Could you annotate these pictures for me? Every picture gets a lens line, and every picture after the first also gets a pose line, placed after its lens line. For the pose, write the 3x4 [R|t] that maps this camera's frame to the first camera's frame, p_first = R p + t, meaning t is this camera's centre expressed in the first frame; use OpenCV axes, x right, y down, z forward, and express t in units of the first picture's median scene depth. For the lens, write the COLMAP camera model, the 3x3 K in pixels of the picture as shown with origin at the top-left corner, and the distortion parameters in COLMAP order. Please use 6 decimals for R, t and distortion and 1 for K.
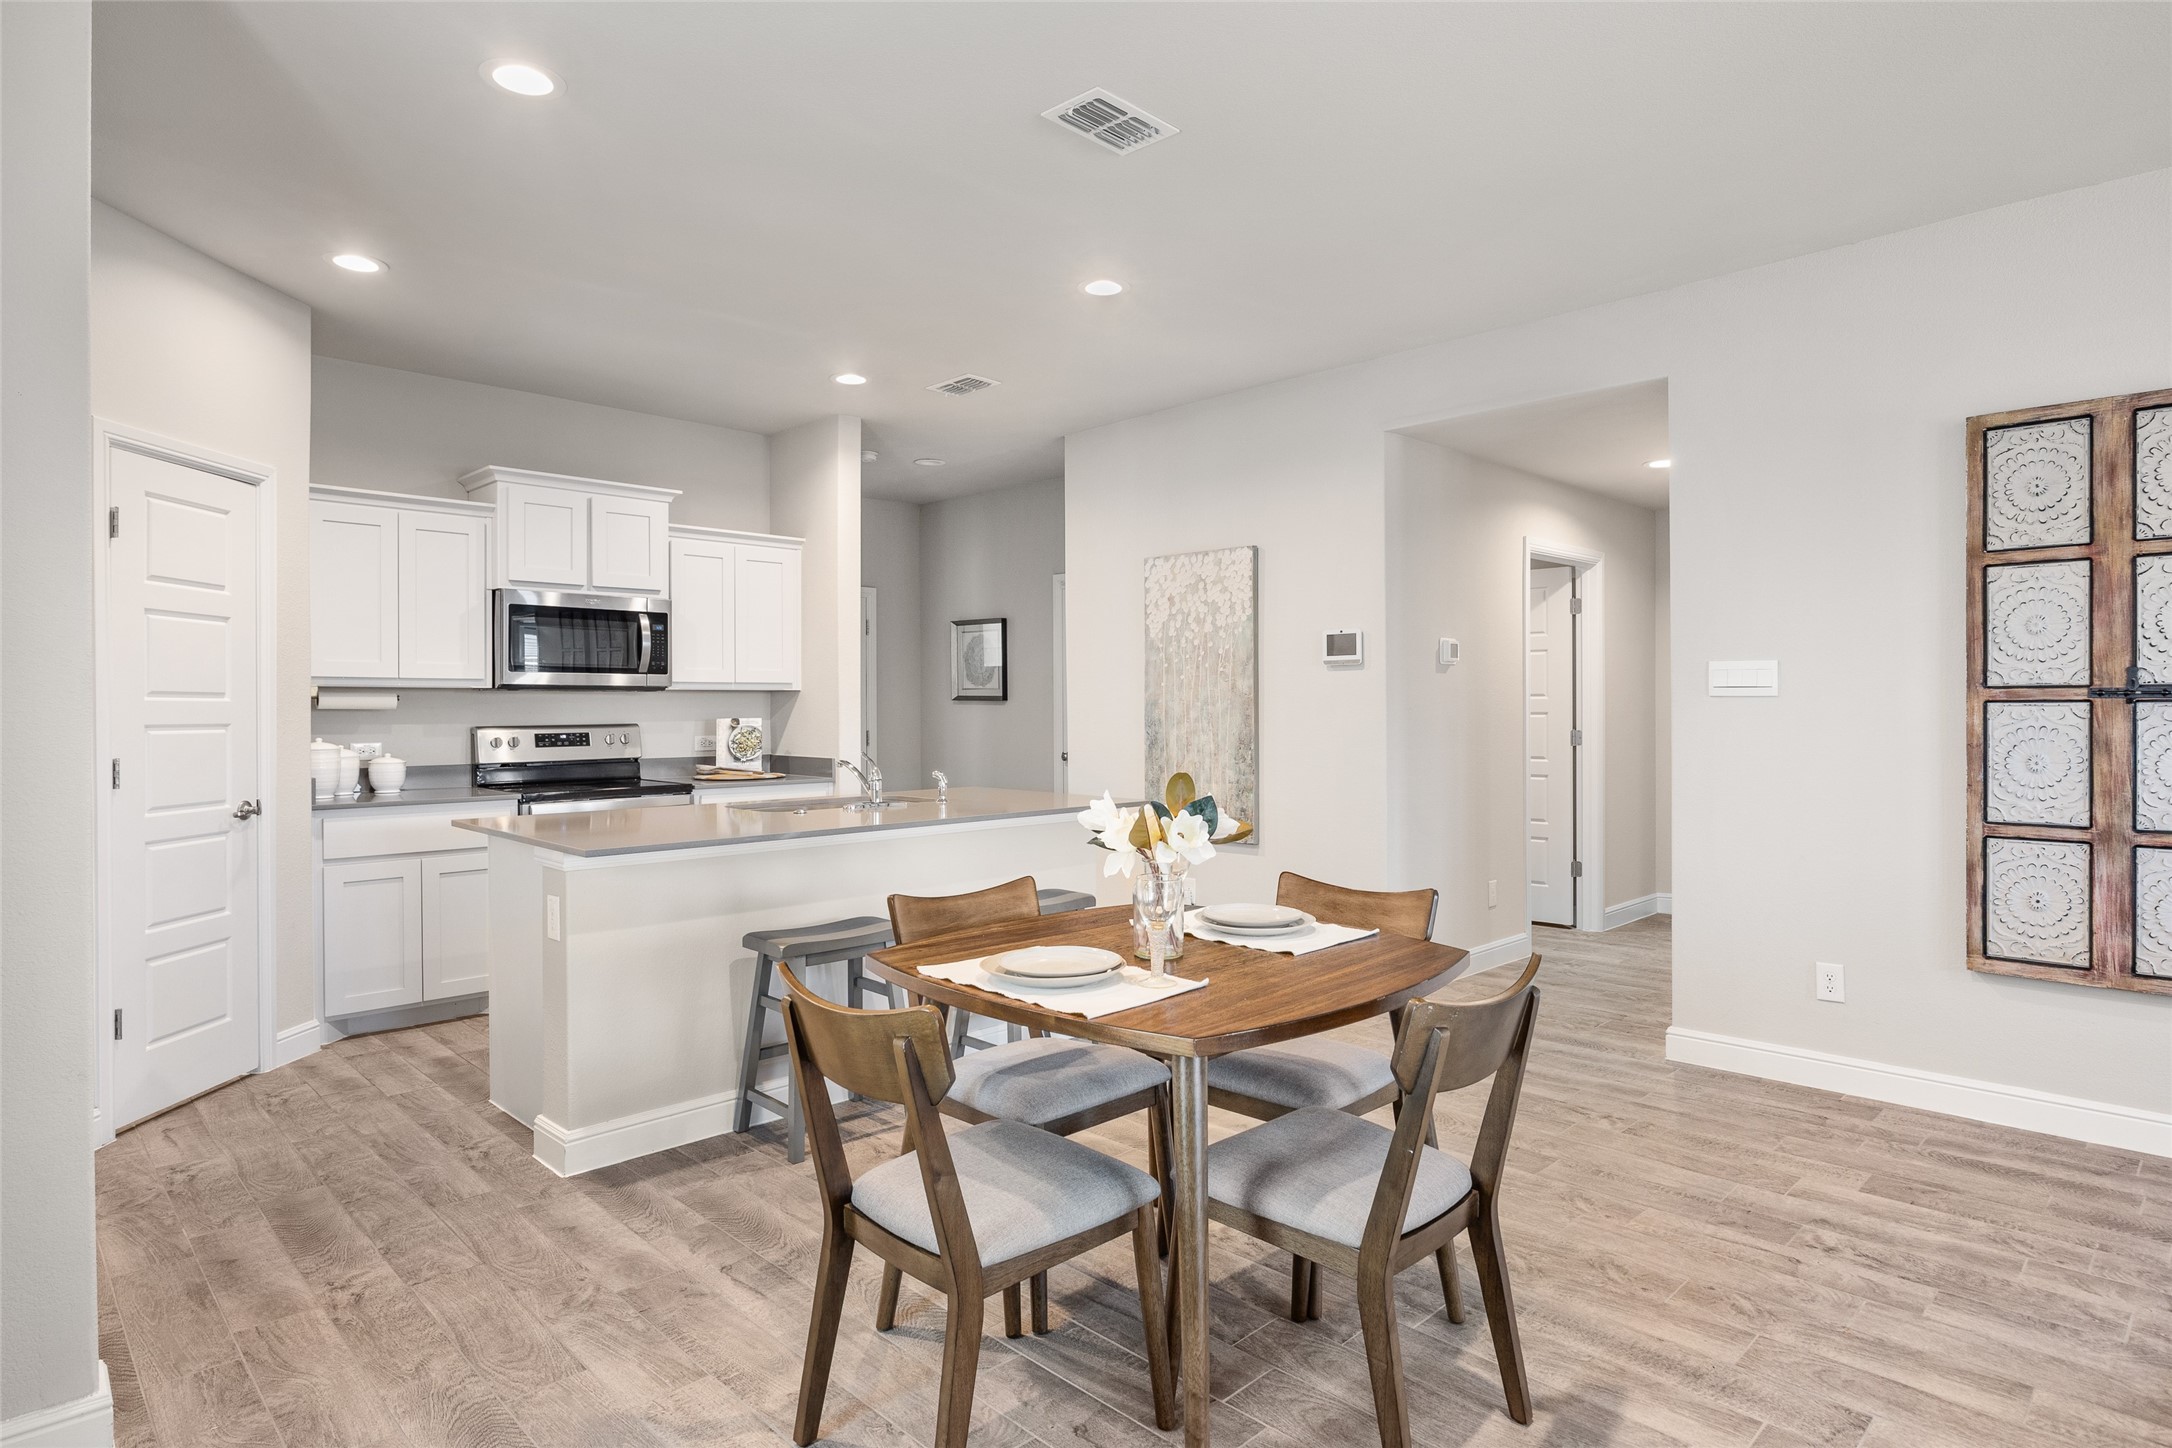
lens RADIAL K [[1167.7, 0, 1100.5], [0, 1167.7, 717.7], [0, 0, 1]] dist [-0.007921, -0.000941]
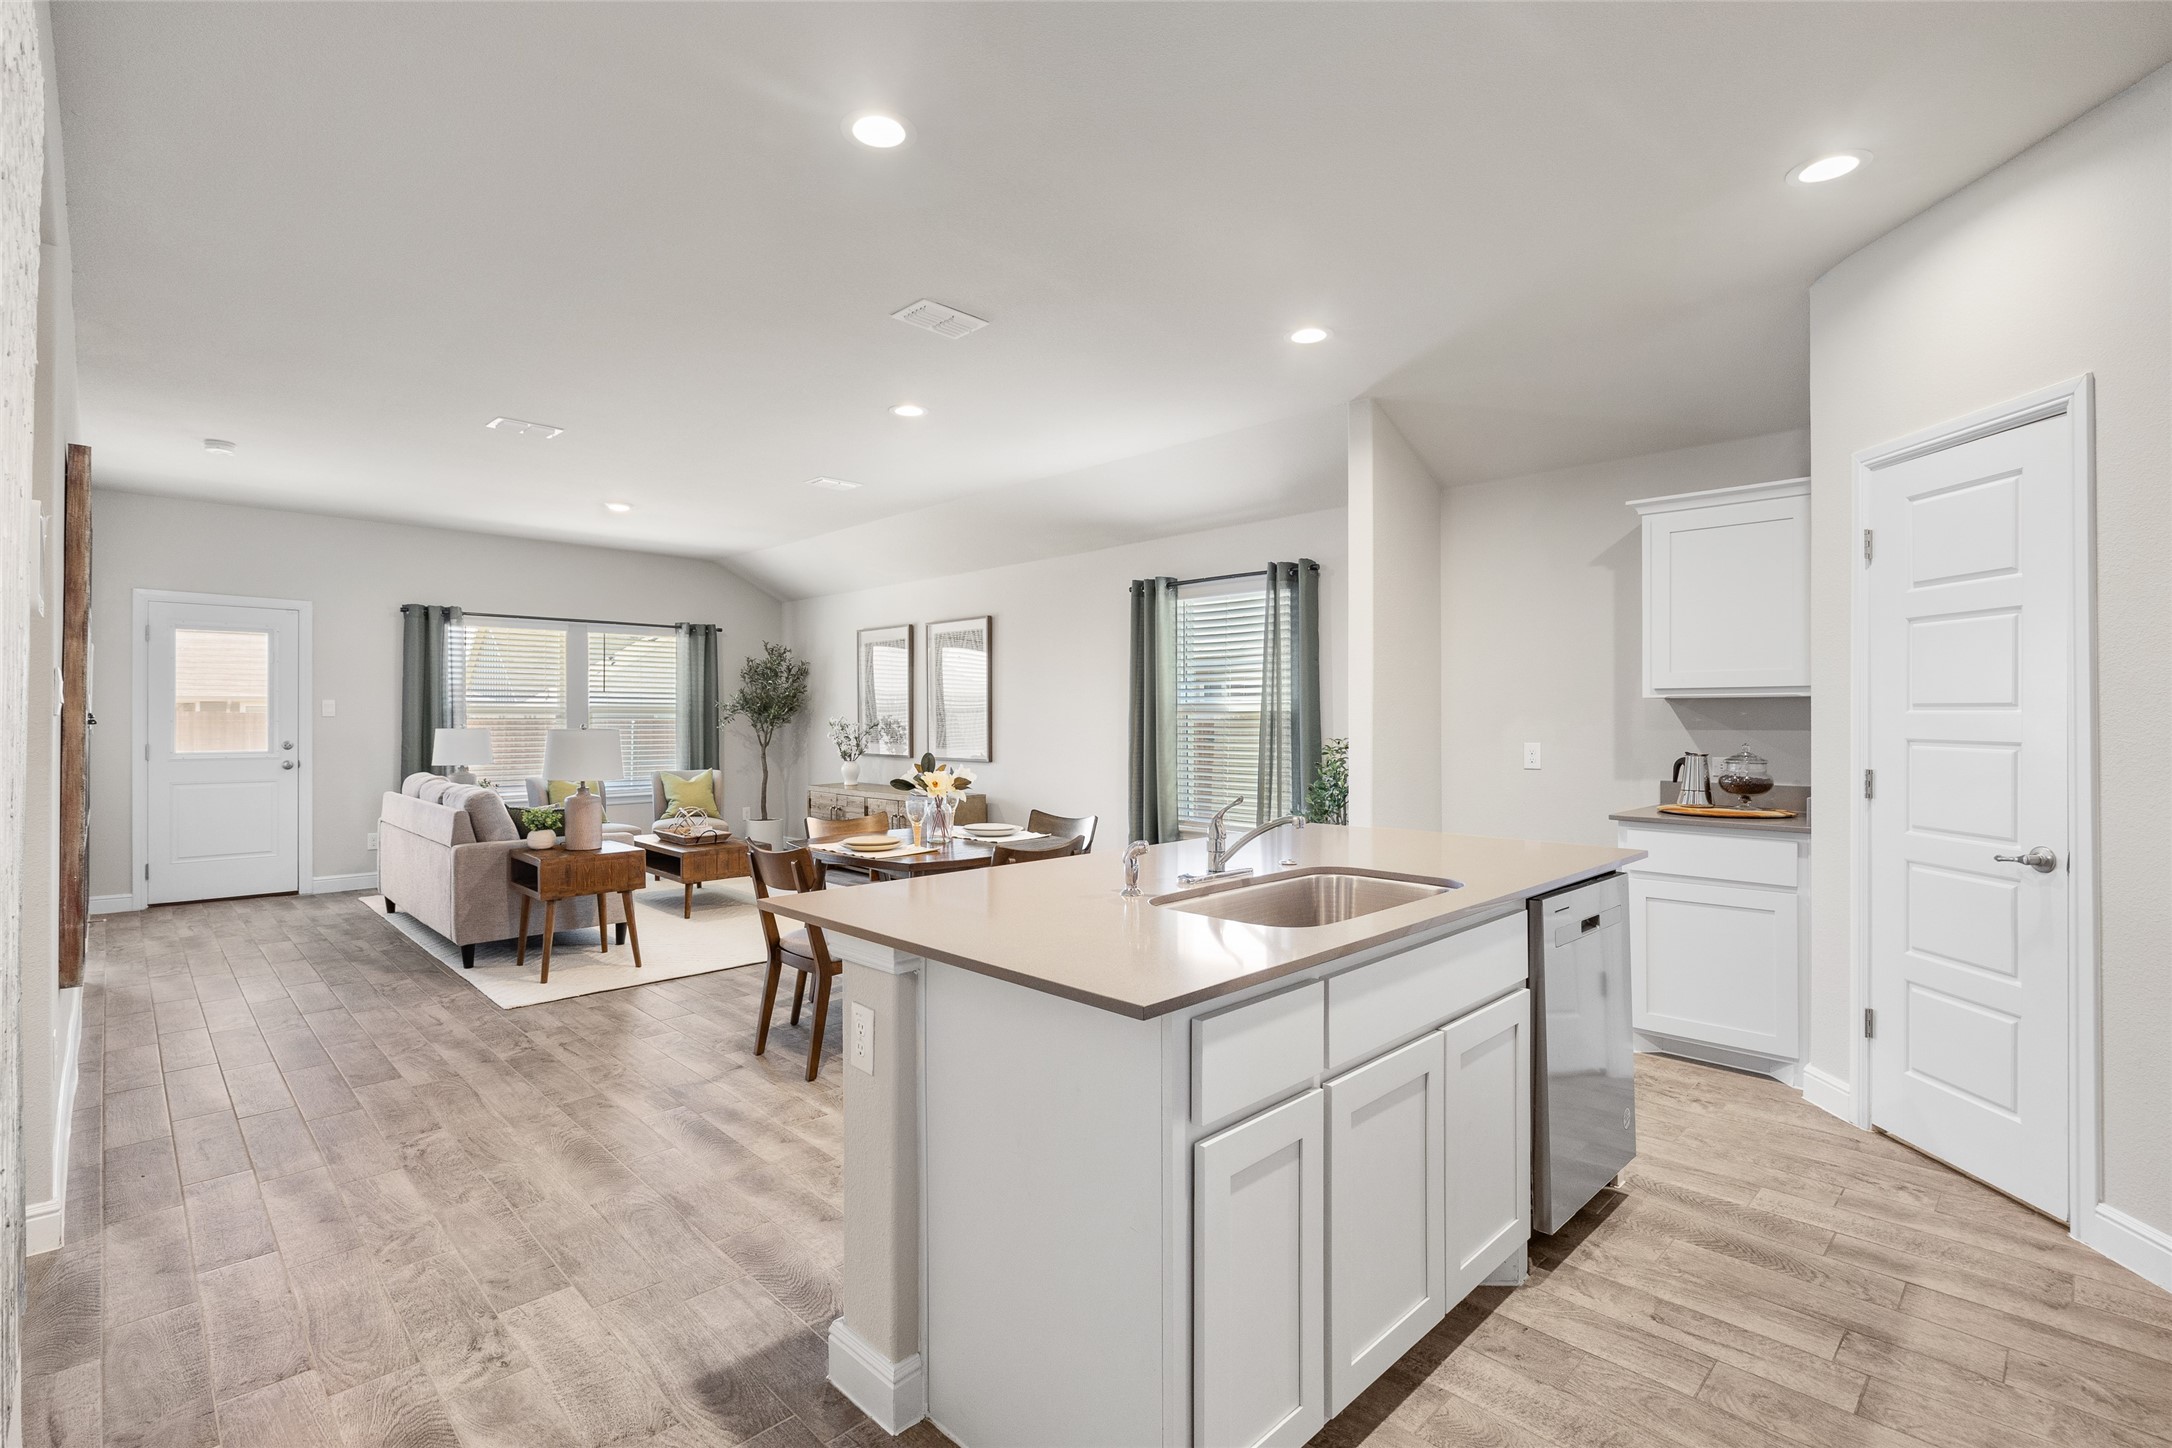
lens RADIAL K [[1007.6, 0, 1071.6], [0, 1007.6, 712.7], [0, 0, 1]] dist [-0.005293, -0.001141]
pose [[-0.999936, 0.004650, 0.010299, -0.135706], [0.004705, 0.999975, 0.005353, -0.024280], [-0.010273, 0.005402, -0.999933, 1.885858]]
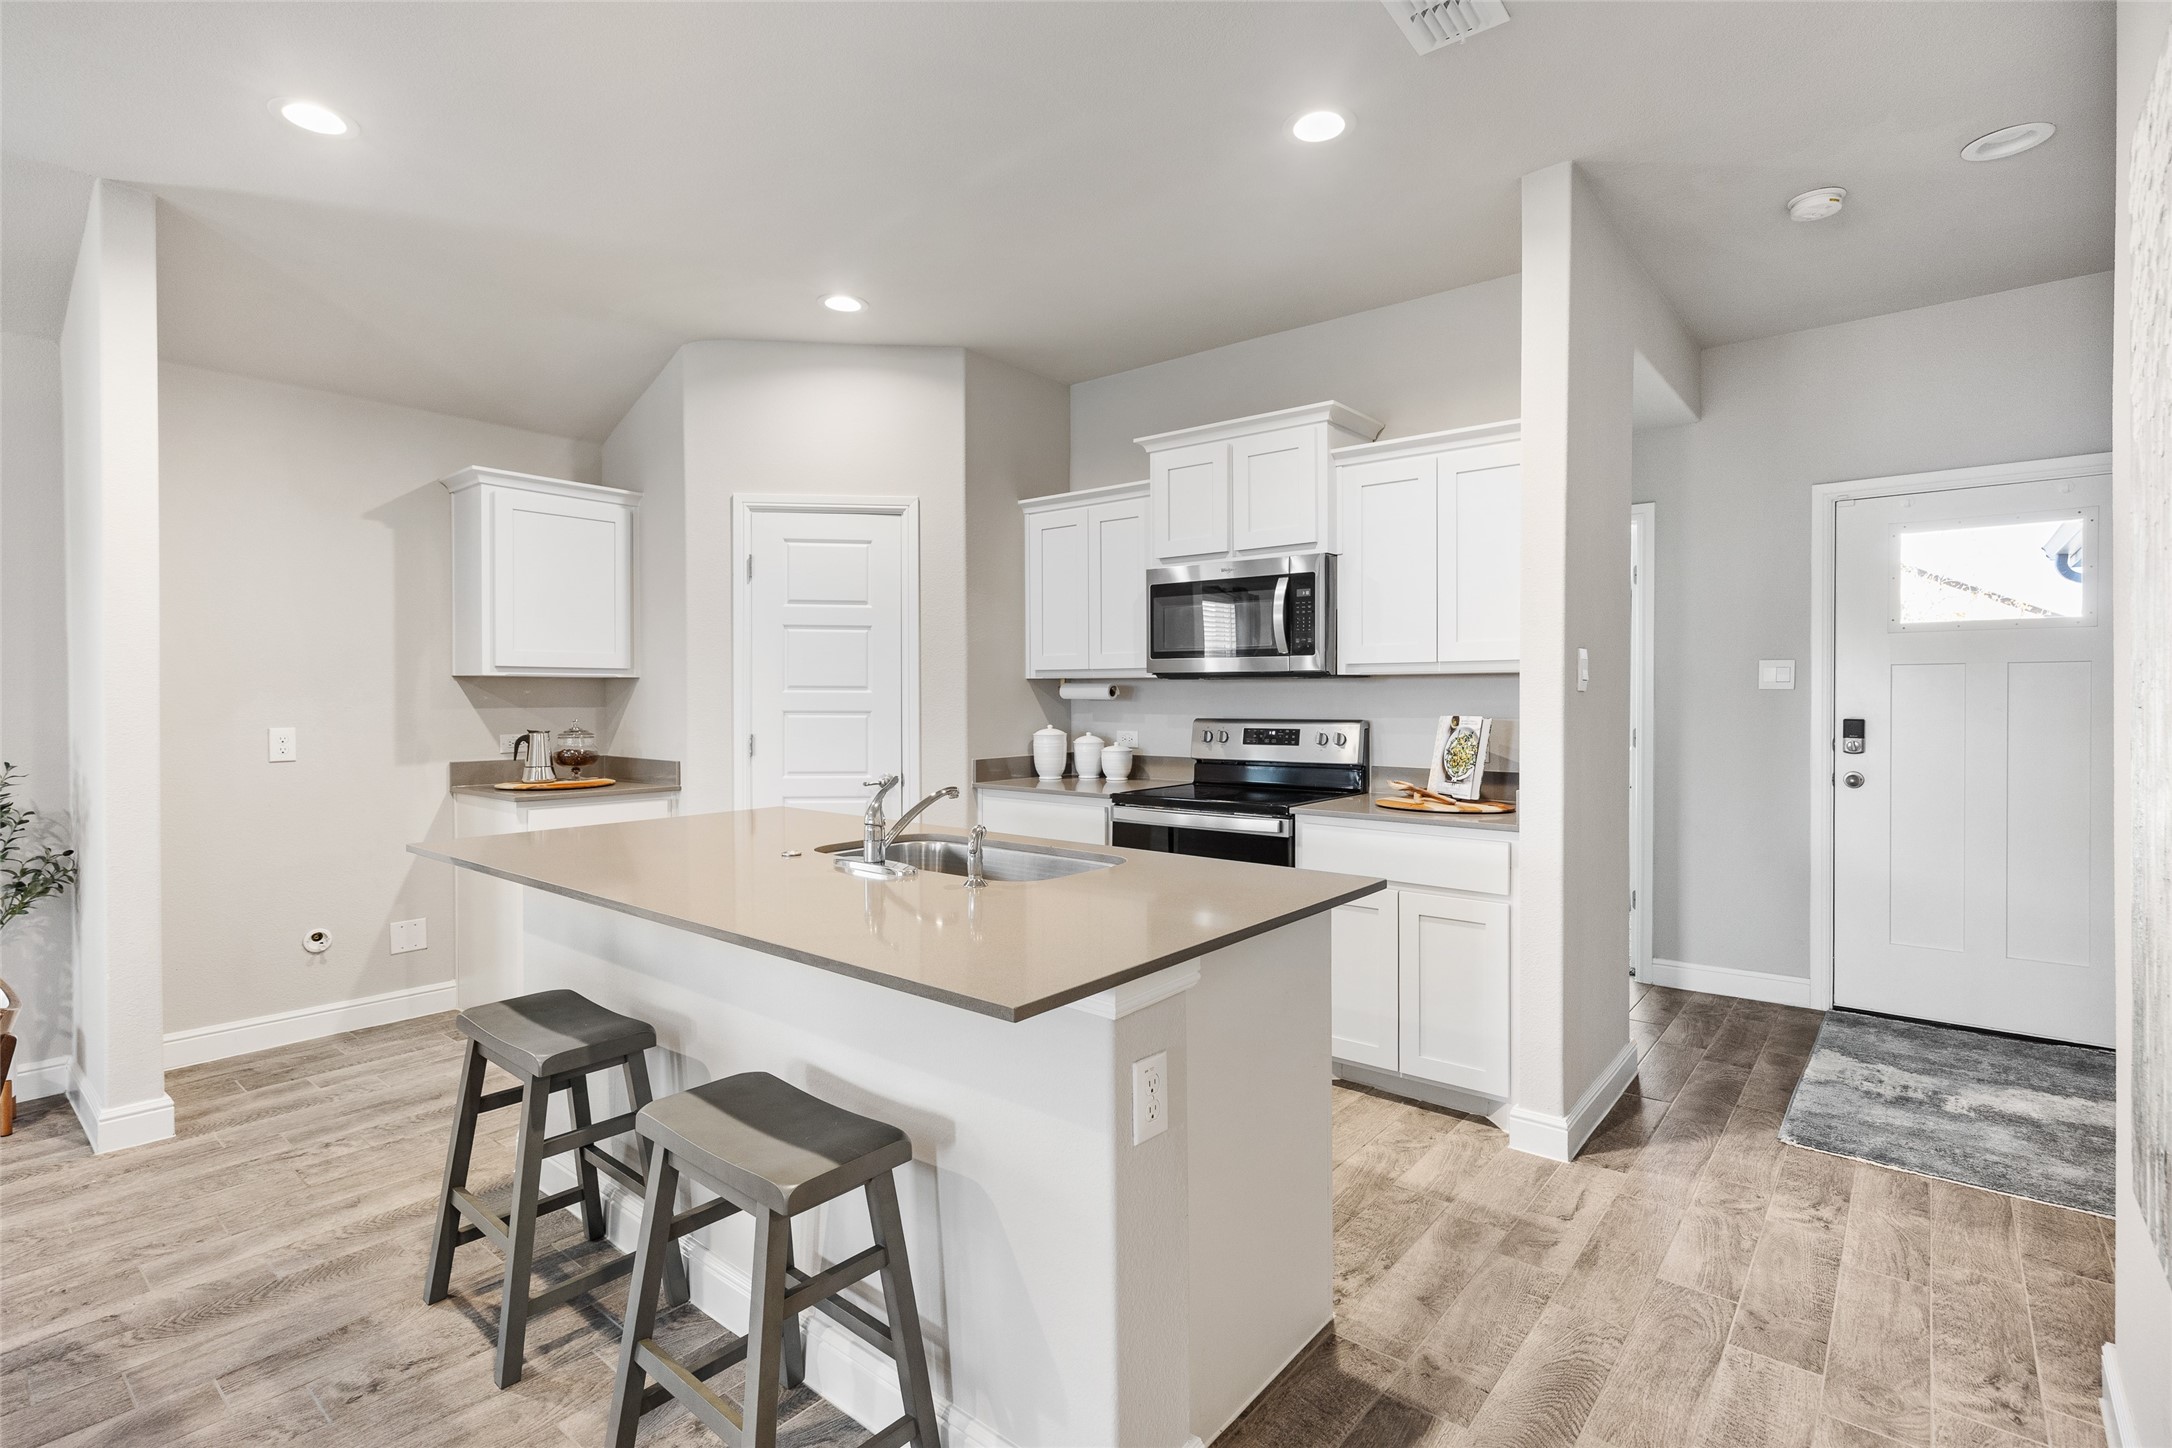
lens RADIAL K [[1013.7, 0, 1099.2], [0, 1013.7, 713.9], [0, 0, 1]] dist [0.002616, -0.000601]
pose [[0.105162, 0.019794, -0.994258, 0.408568], [-0.009283, 0.999778, 0.018922, -0.016429], [0.994412, 0.007240, 0.105322, 1.271486]]
